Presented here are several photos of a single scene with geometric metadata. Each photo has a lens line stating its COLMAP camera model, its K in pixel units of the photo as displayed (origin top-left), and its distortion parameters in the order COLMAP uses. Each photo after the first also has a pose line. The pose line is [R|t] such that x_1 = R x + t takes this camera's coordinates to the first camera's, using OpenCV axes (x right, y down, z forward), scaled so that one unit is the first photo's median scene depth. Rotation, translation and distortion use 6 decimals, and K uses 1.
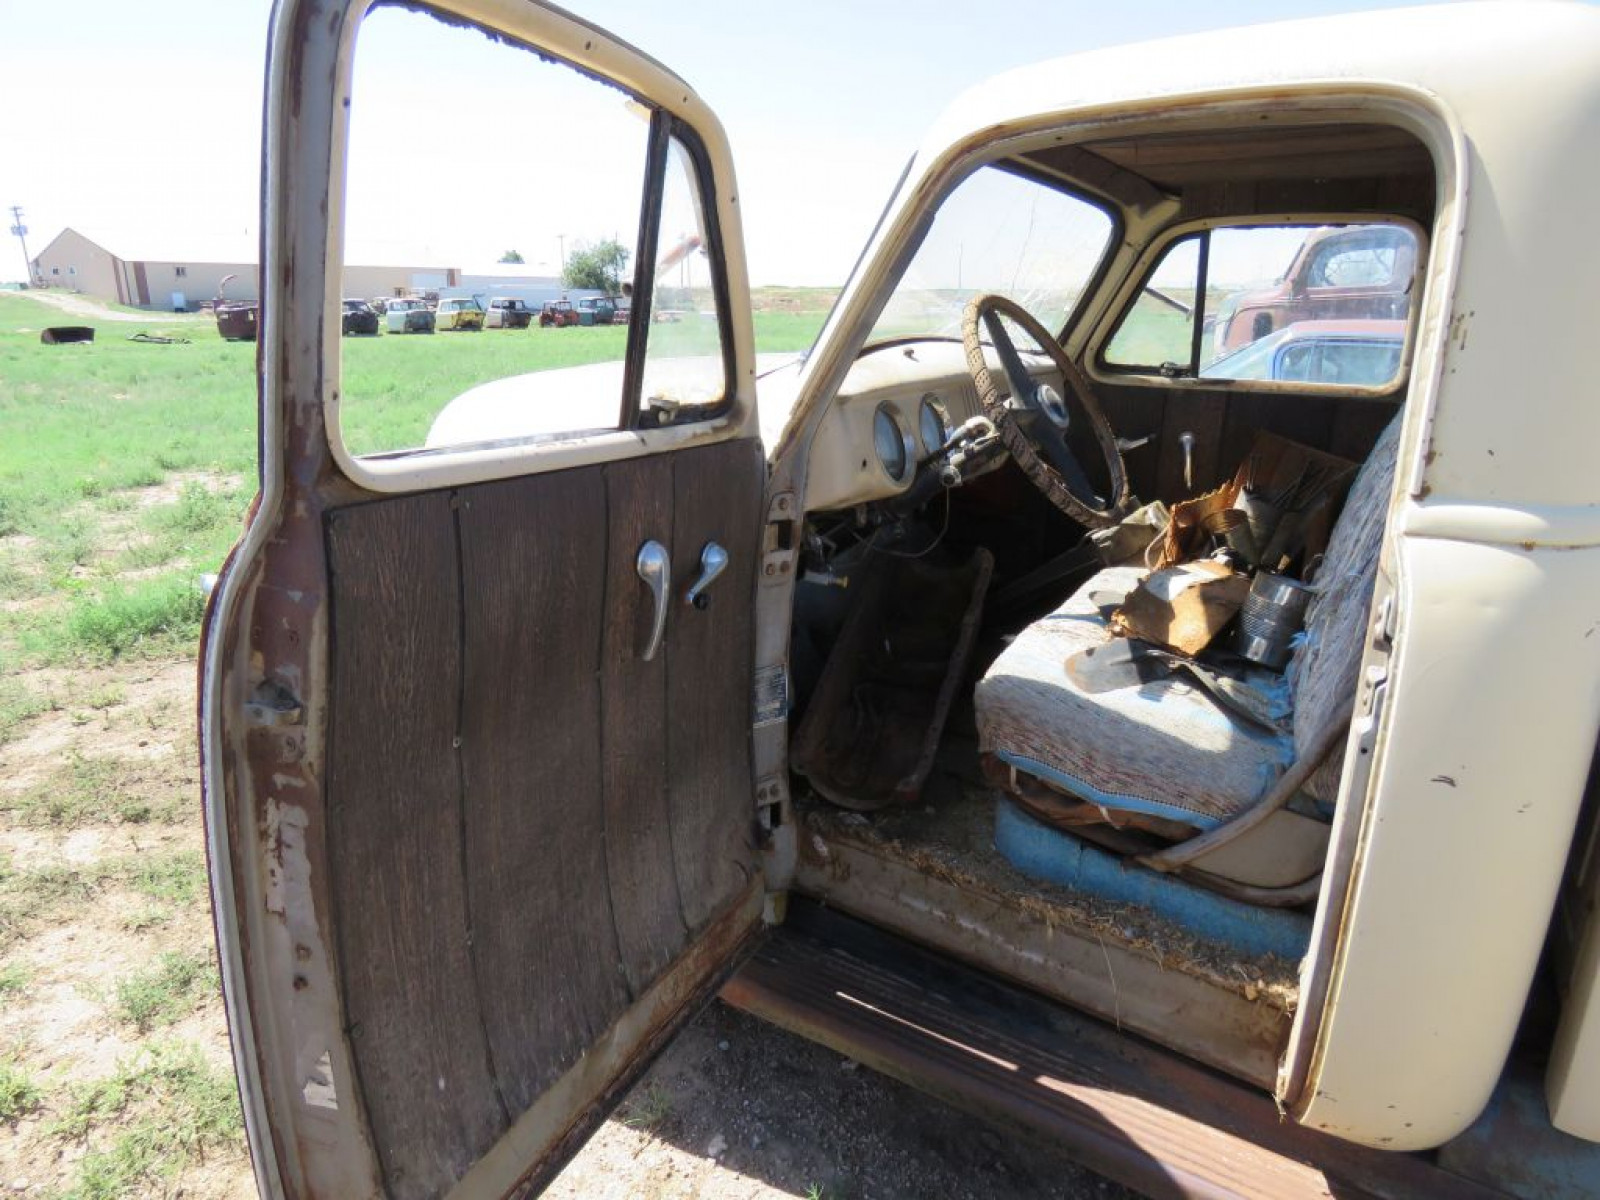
lens RADIAL K [[1024.0, 0, 807.8], [0, 1024.0, 596.8], [0, 0, 1]] dist [-0.000187, -0.008785]
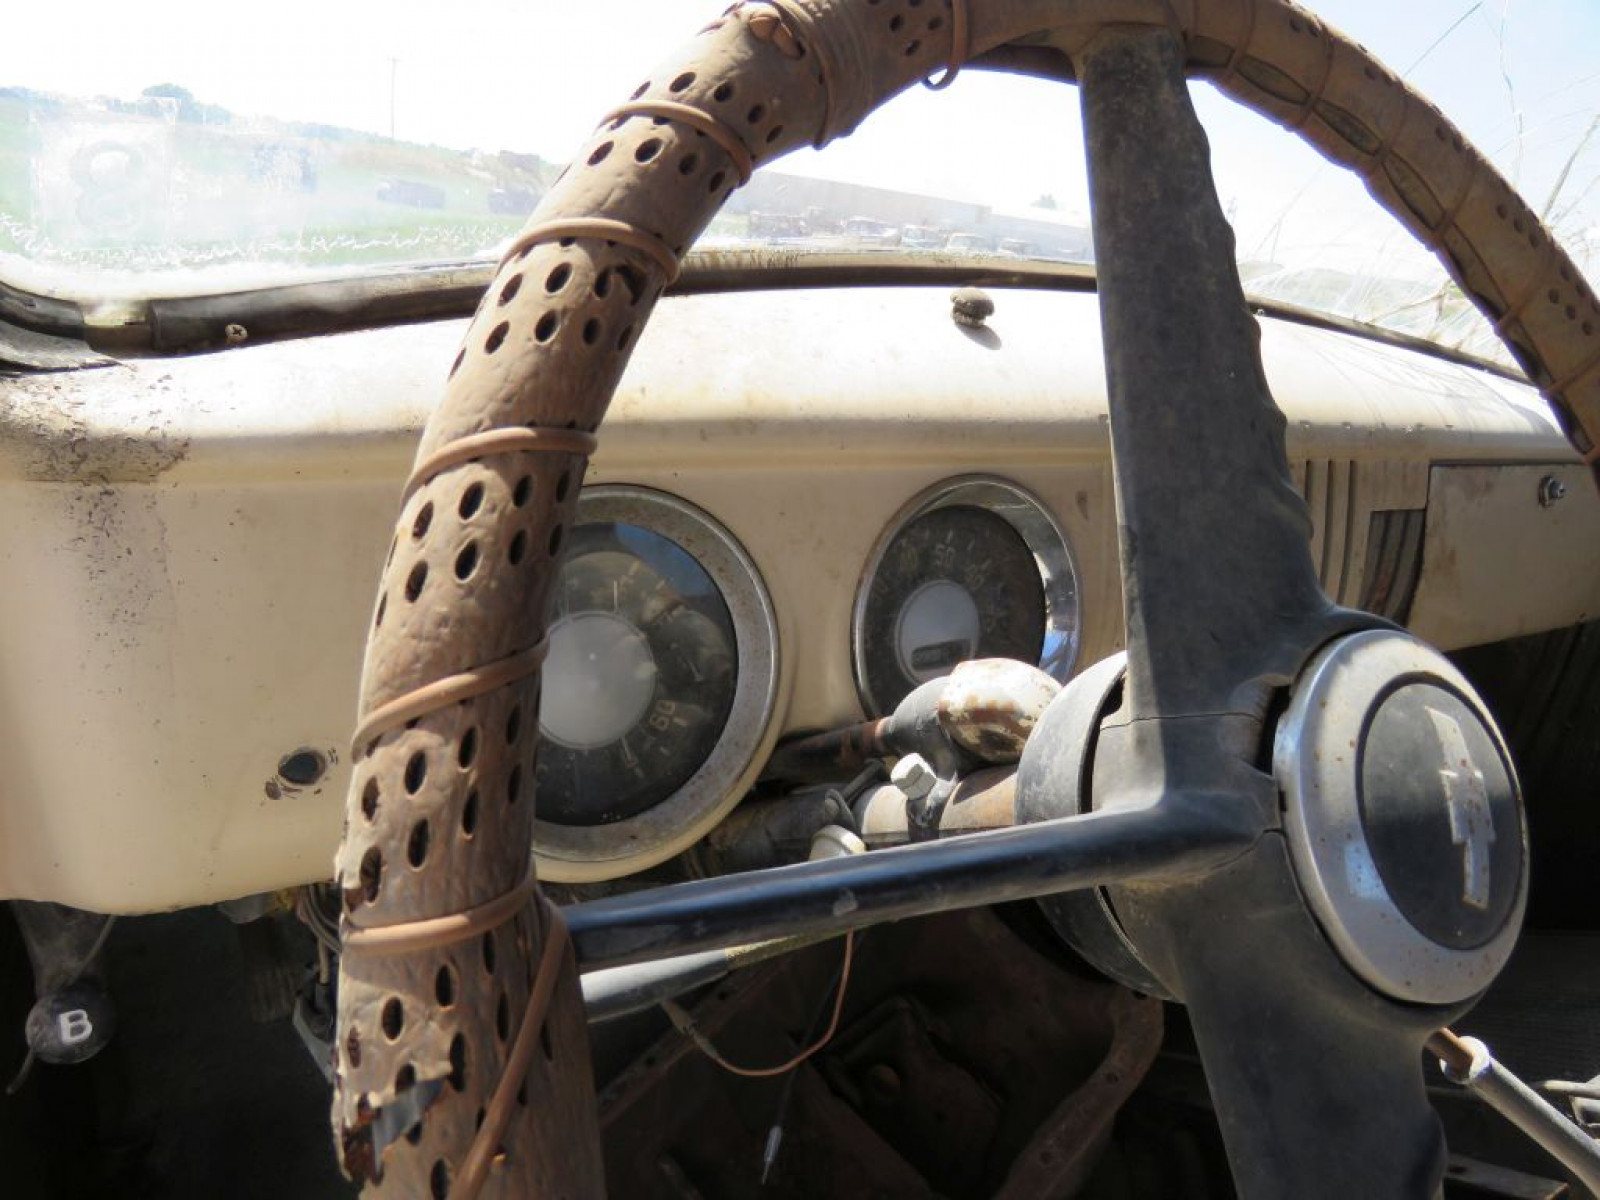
lens RADIAL K [[1024.0, 0, 812.7], [0, 1024.0, 629.8], [0, 0, 1]] dist [-0.000187, -0.008785]
pose [[0.882815, 0.278413, -0.378318, 0.143528], [-0.250327, 0.960366, 0.122613, -0.137565], [0.397460, -0.013541, 0.917519, 0.564779]]
